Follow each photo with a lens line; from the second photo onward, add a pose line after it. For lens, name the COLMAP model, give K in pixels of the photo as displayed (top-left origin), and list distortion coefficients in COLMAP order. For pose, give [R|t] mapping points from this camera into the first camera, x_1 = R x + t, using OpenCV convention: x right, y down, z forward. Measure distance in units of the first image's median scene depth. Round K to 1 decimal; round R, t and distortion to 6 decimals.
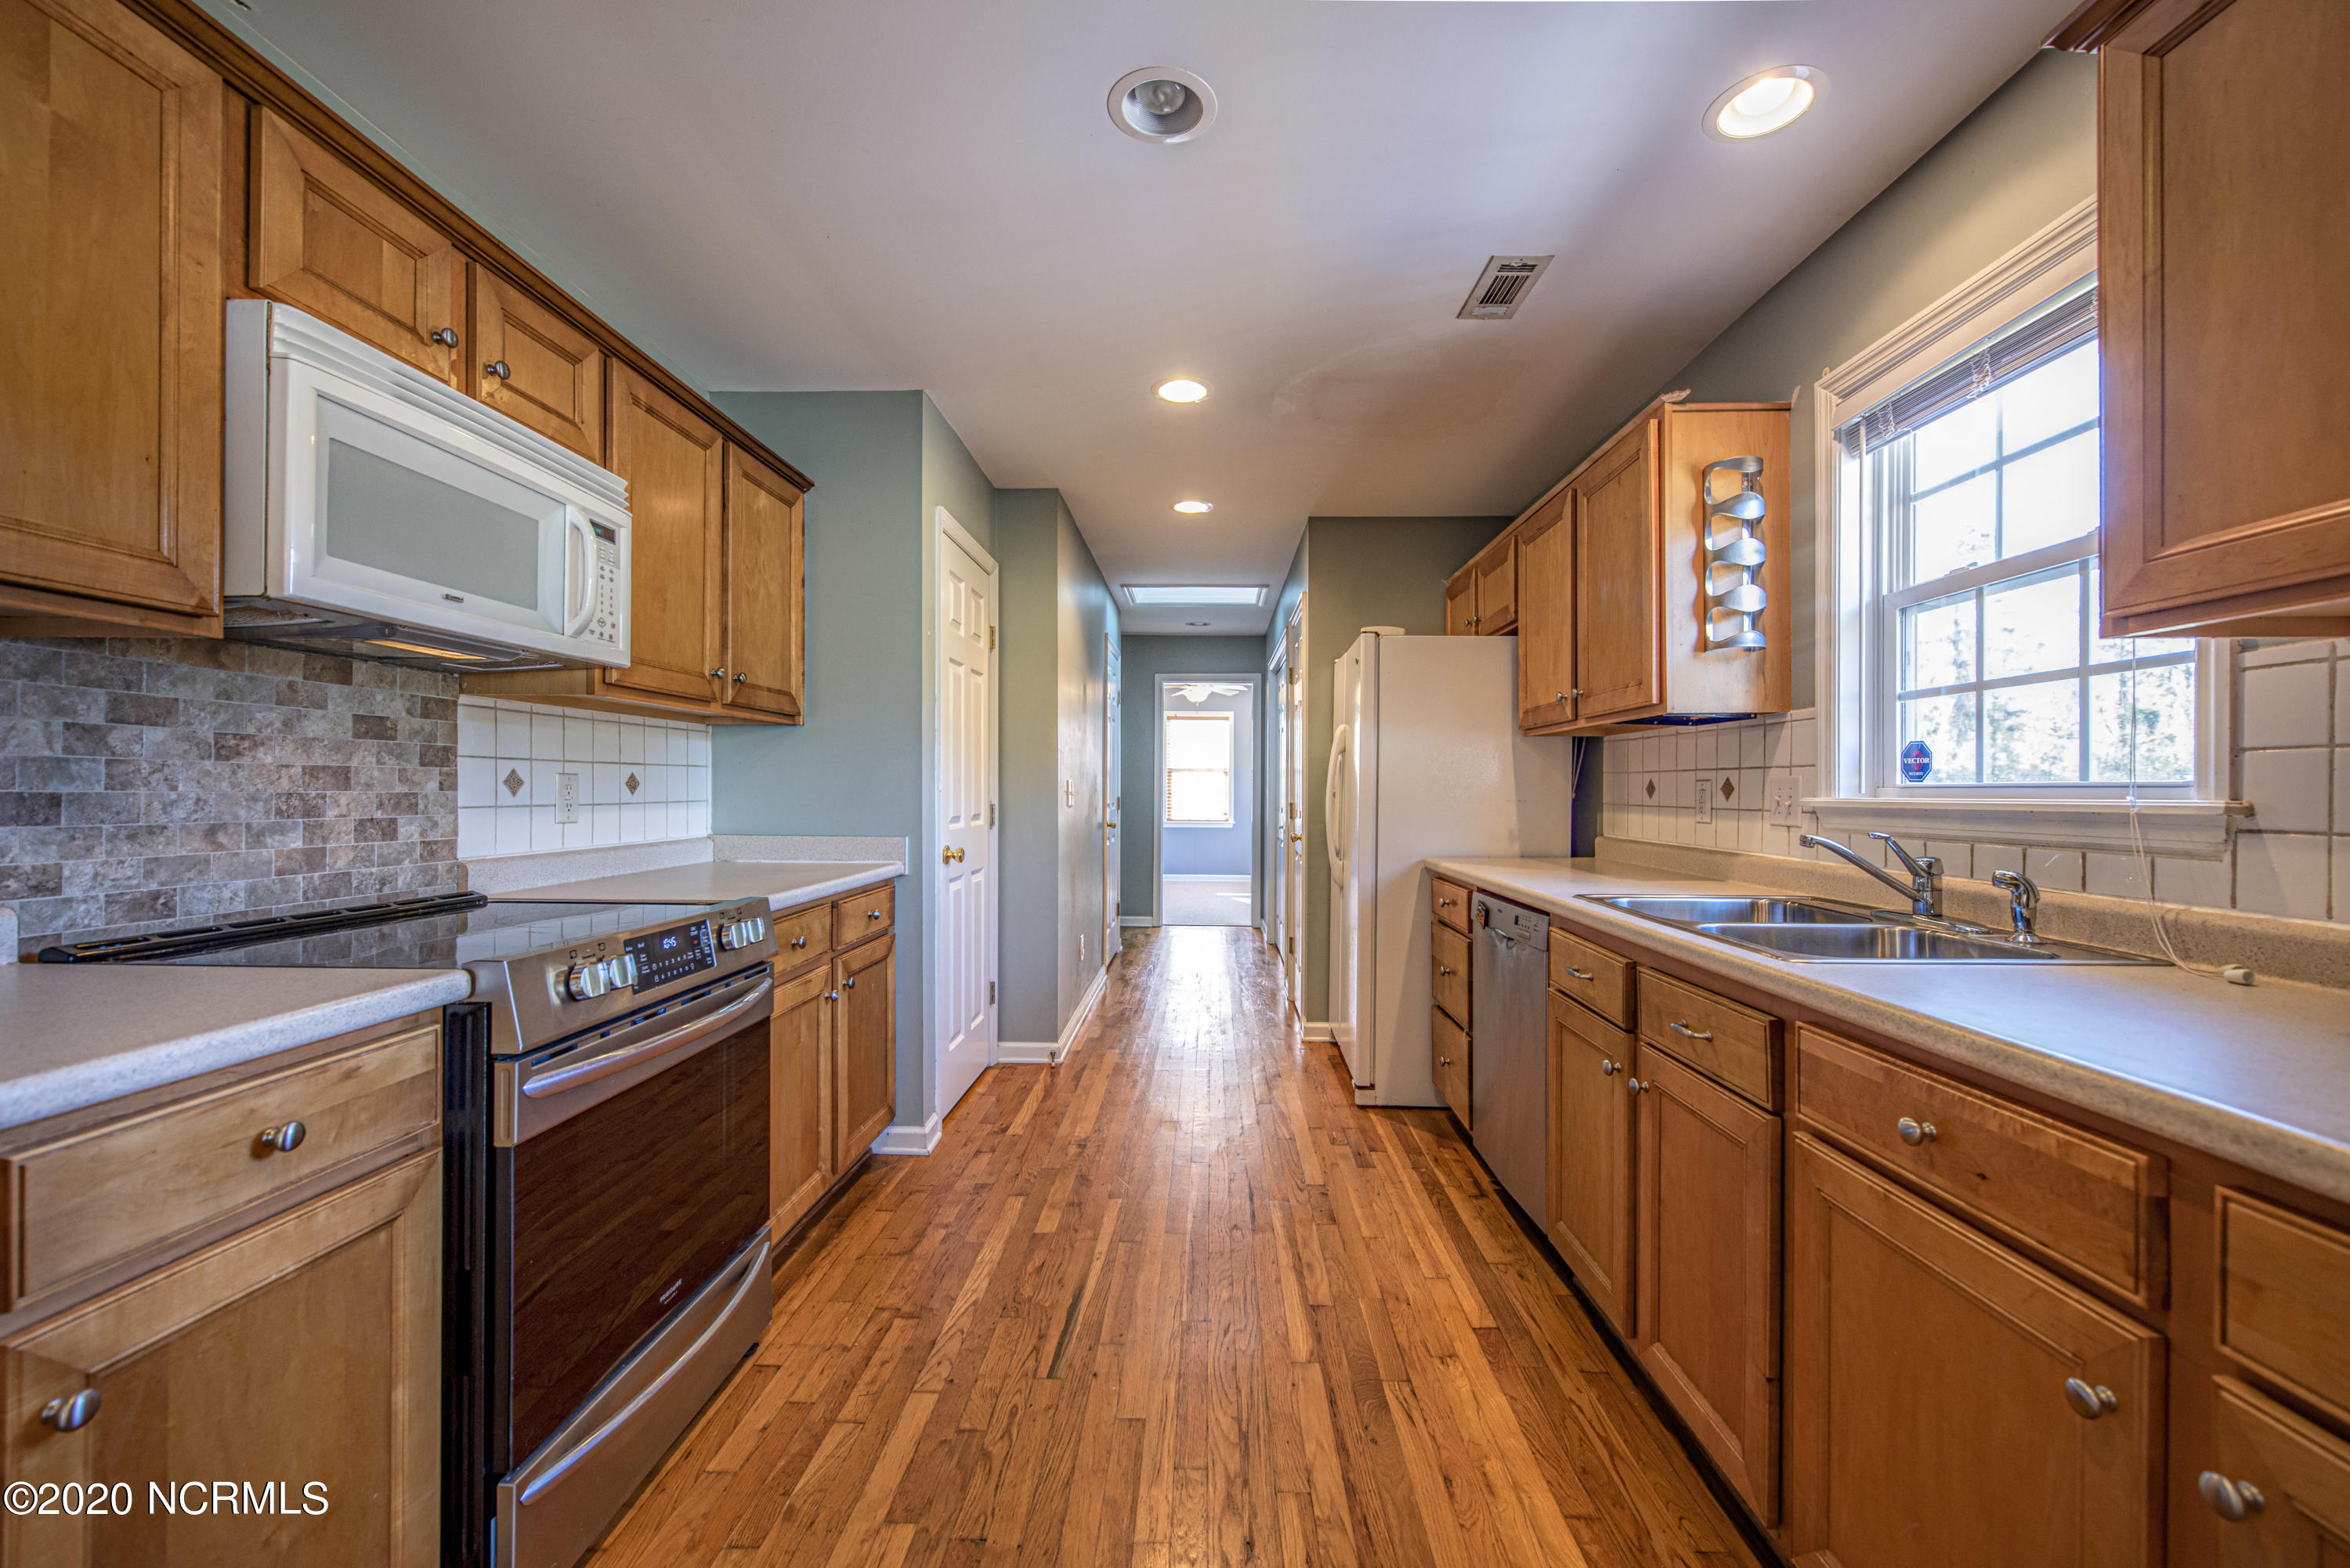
lens RADIAL K [[938.5, 0, 1178.9], [0, 938.5, 789.5], [0, 0, 1]] dist [-0.020151, -0.000025]
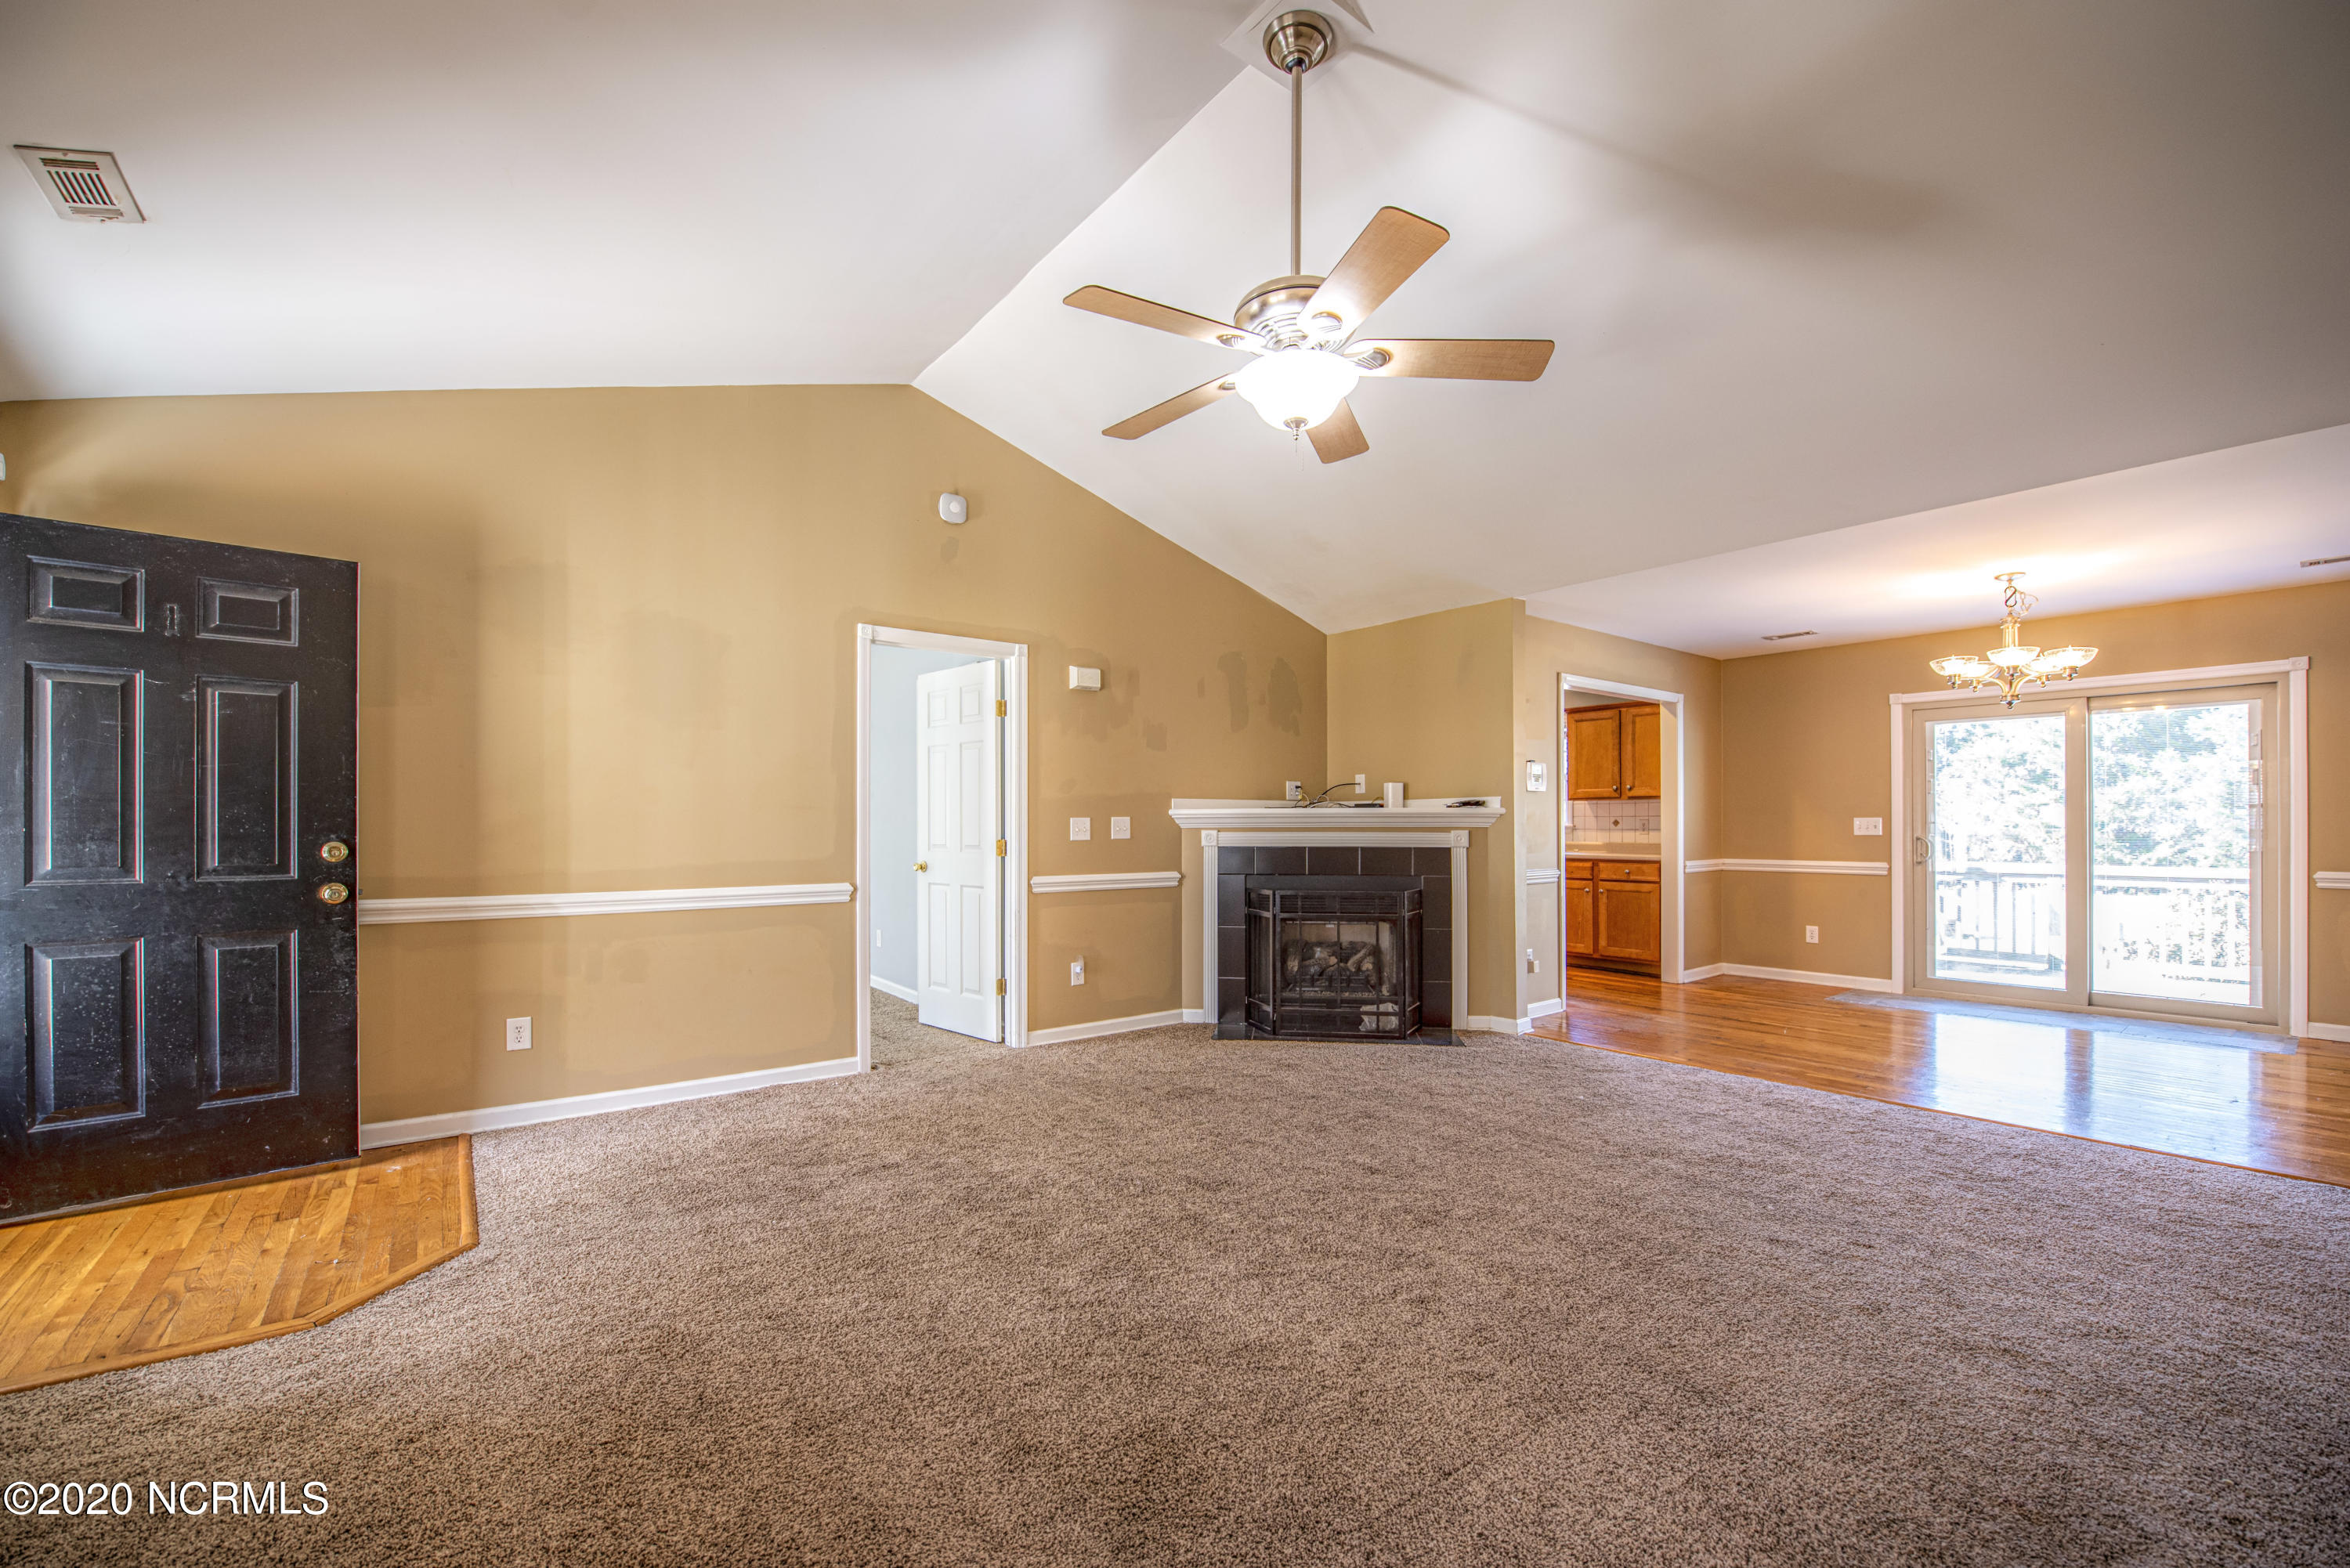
lens RADIAL K [[950.0, 0, 1175.3], [0, 950.0, 823.4], [0, 0, 1]] dist [-0.020999, -0.000157]
pose [[0.771382, -0.006781, 0.636336, -3.038864], [0.006755, 0.999974, 0.002468, -0.018734], [-0.636336, 0.002394, 0.771408, -1.362335]]
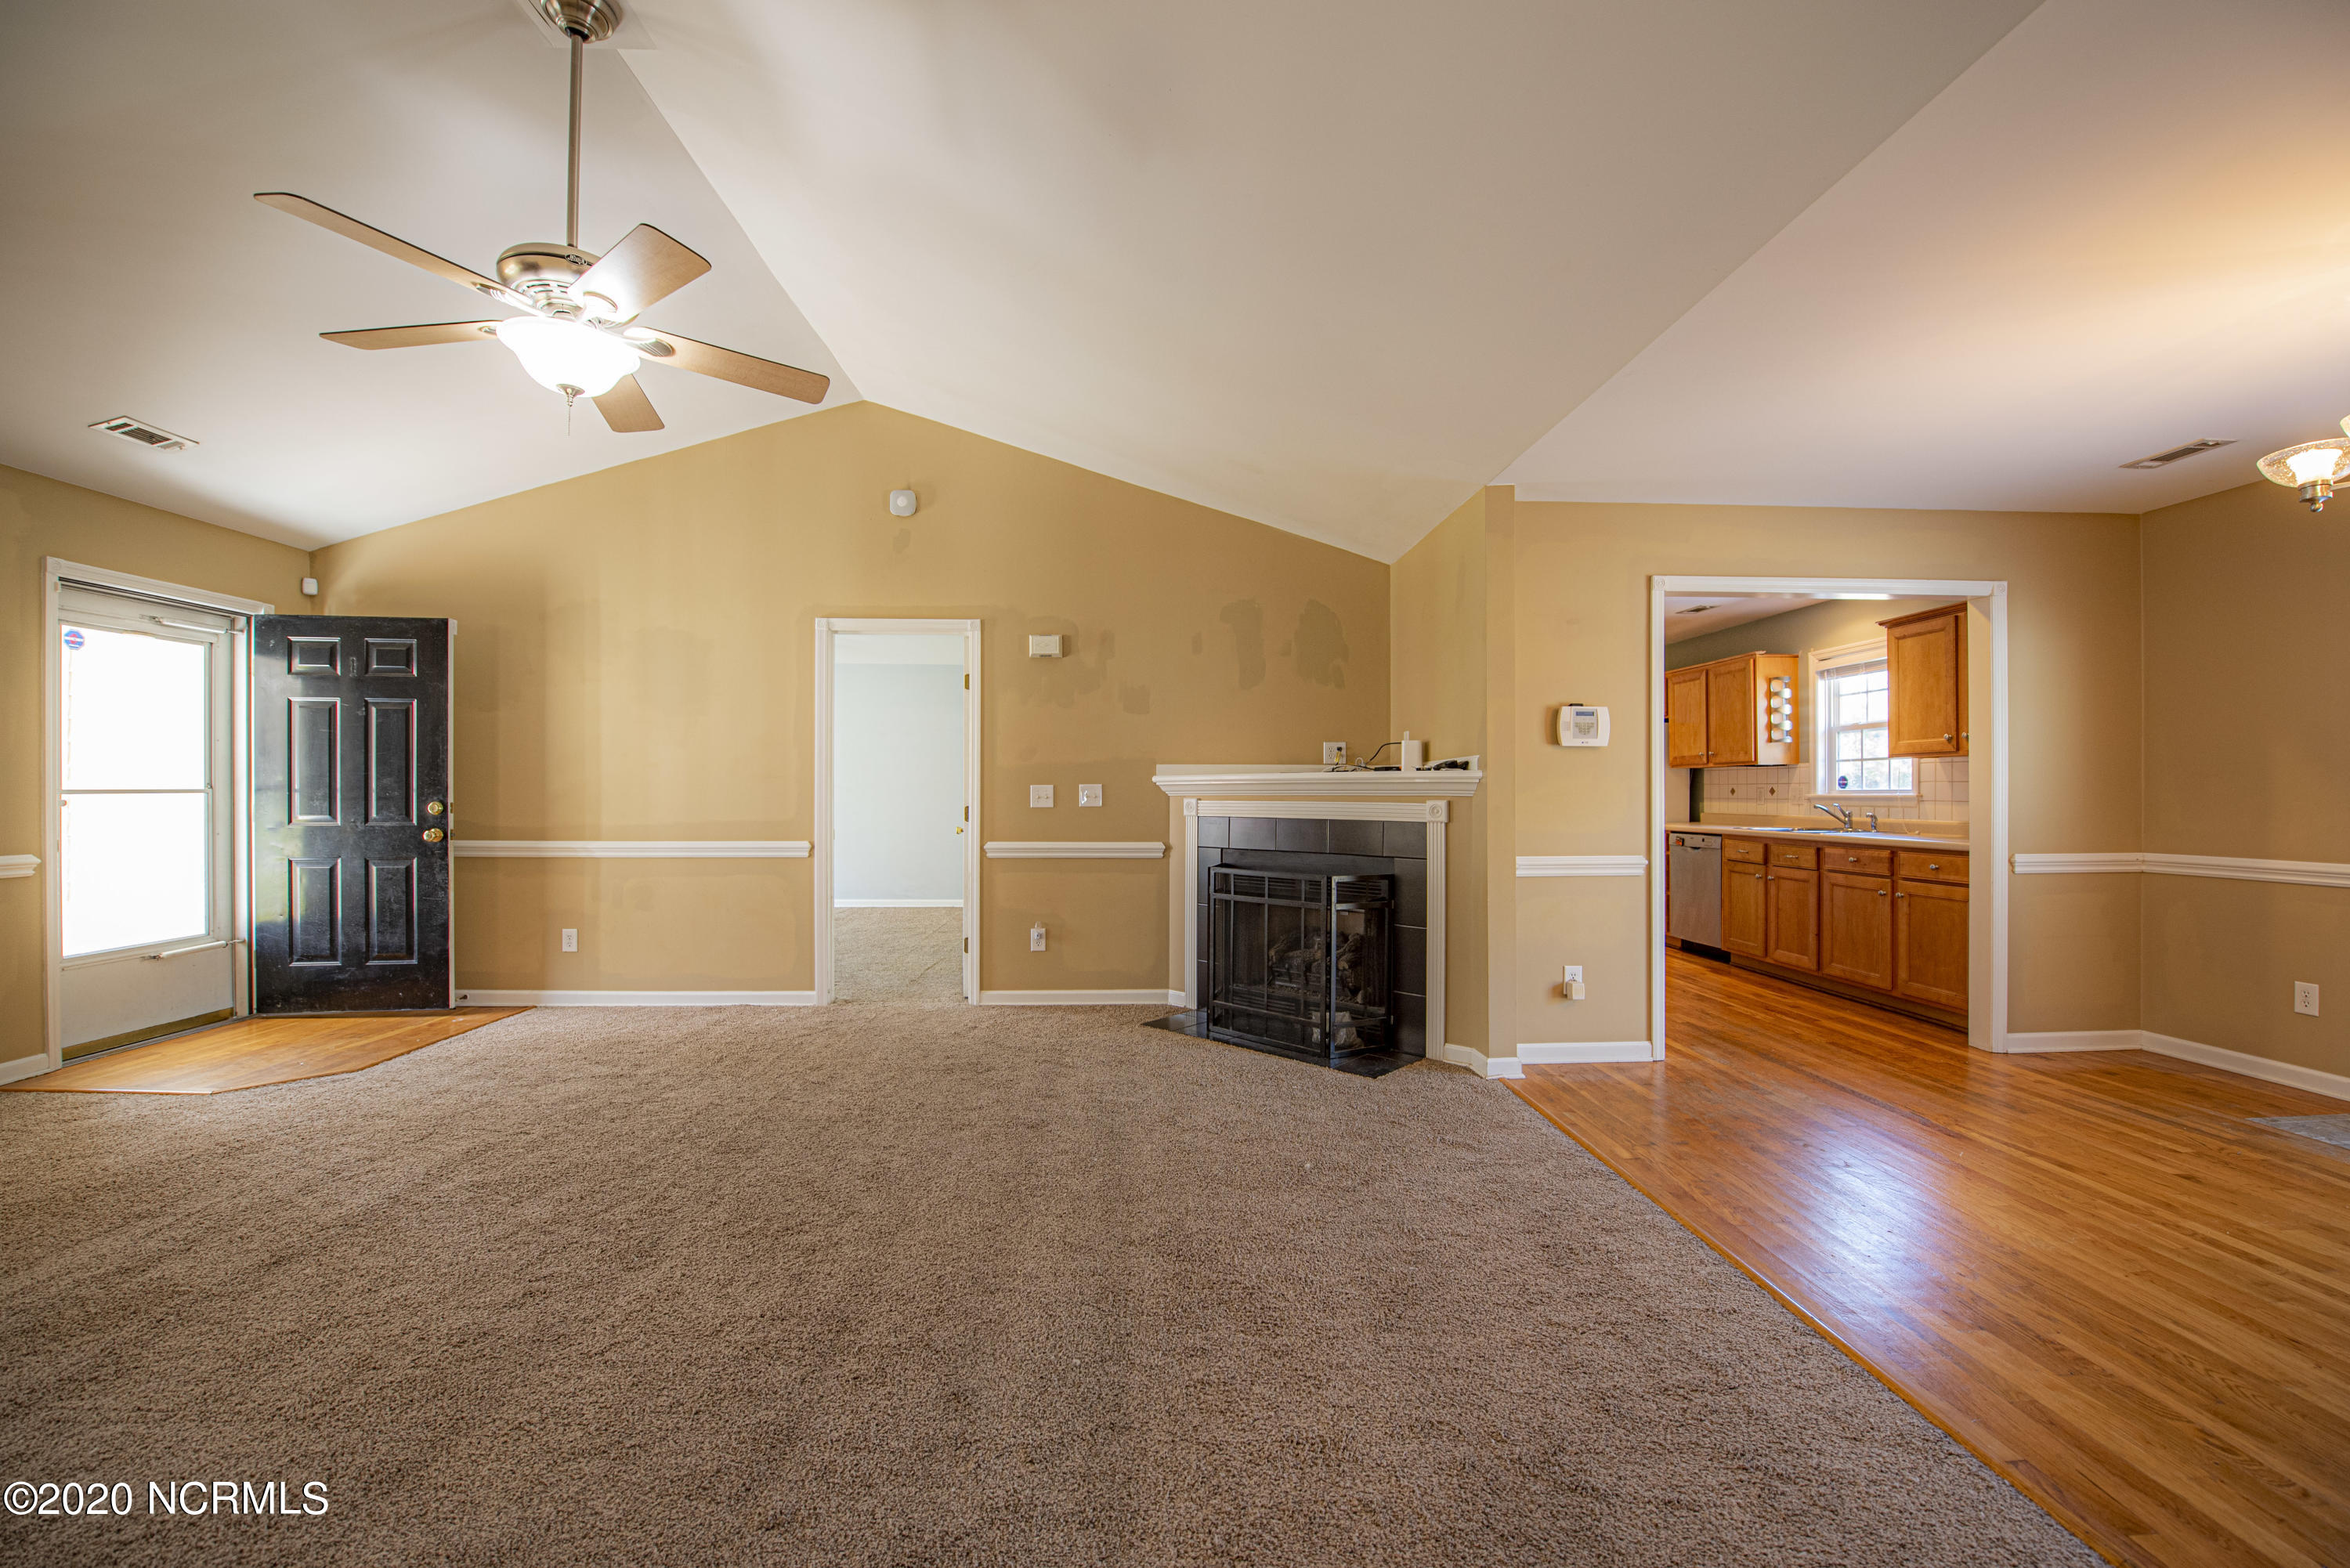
lens RADIAL K [[938.5, 0, 1178.9], [0, 938.5, 789.5], [0, 0, 1]] dist [-0.020151, -0.000025]
pose [[0.996701, -0.005168, 0.080991, -1.534438], [0.005510, 0.999977, -0.003992, -0.005706], [-0.080968, 0.004425, 0.996707, -1.761673]]
